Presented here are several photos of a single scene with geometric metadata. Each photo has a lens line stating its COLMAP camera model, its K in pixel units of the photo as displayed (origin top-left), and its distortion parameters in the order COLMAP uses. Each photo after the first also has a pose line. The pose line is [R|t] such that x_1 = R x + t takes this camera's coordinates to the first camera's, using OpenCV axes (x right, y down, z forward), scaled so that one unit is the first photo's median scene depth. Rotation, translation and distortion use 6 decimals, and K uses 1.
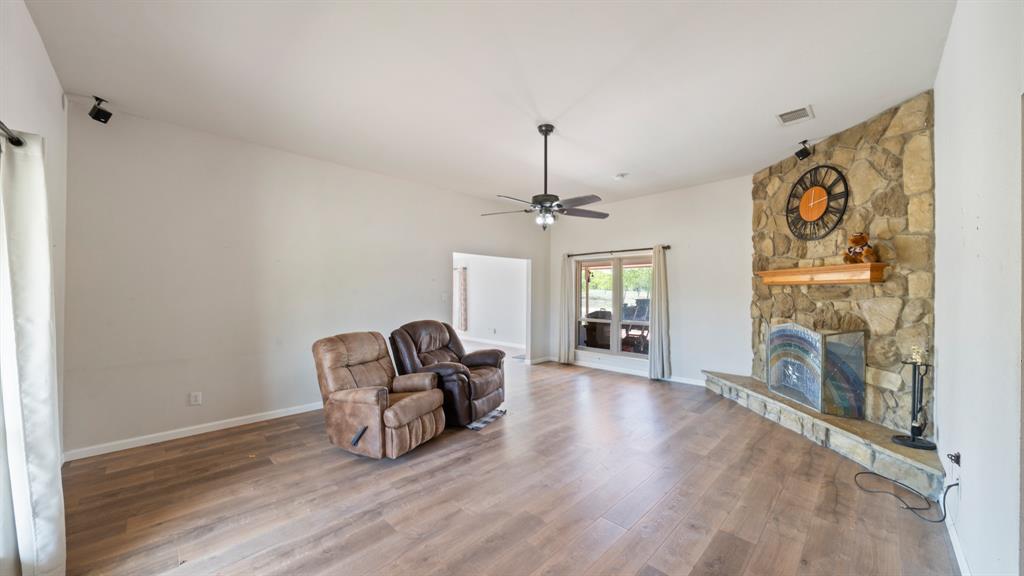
lens RADIAL K [[361.2, 0, 508.6], [0, 361.2, 287.3], [0, 0, 1]] dist [-0.009934, -0.000005]
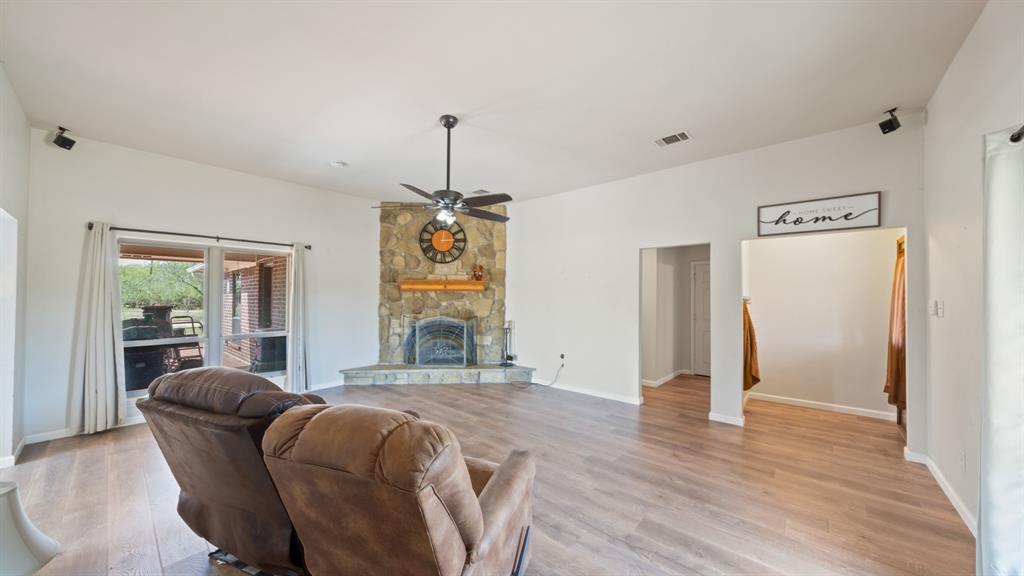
lens RADIAL K [[349.5, 0, 513.0], [0, 349.5, 295.3], [0, 0, 1]] dist [-0.019802, 0.000027]
pose [[-0.077885, 0.003976, 0.996954, -0.797420], [-0.015046, 0.999873, -0.005163, 0.014697], [-0.996849, -0.015402, -0.077815, 0.897419]]
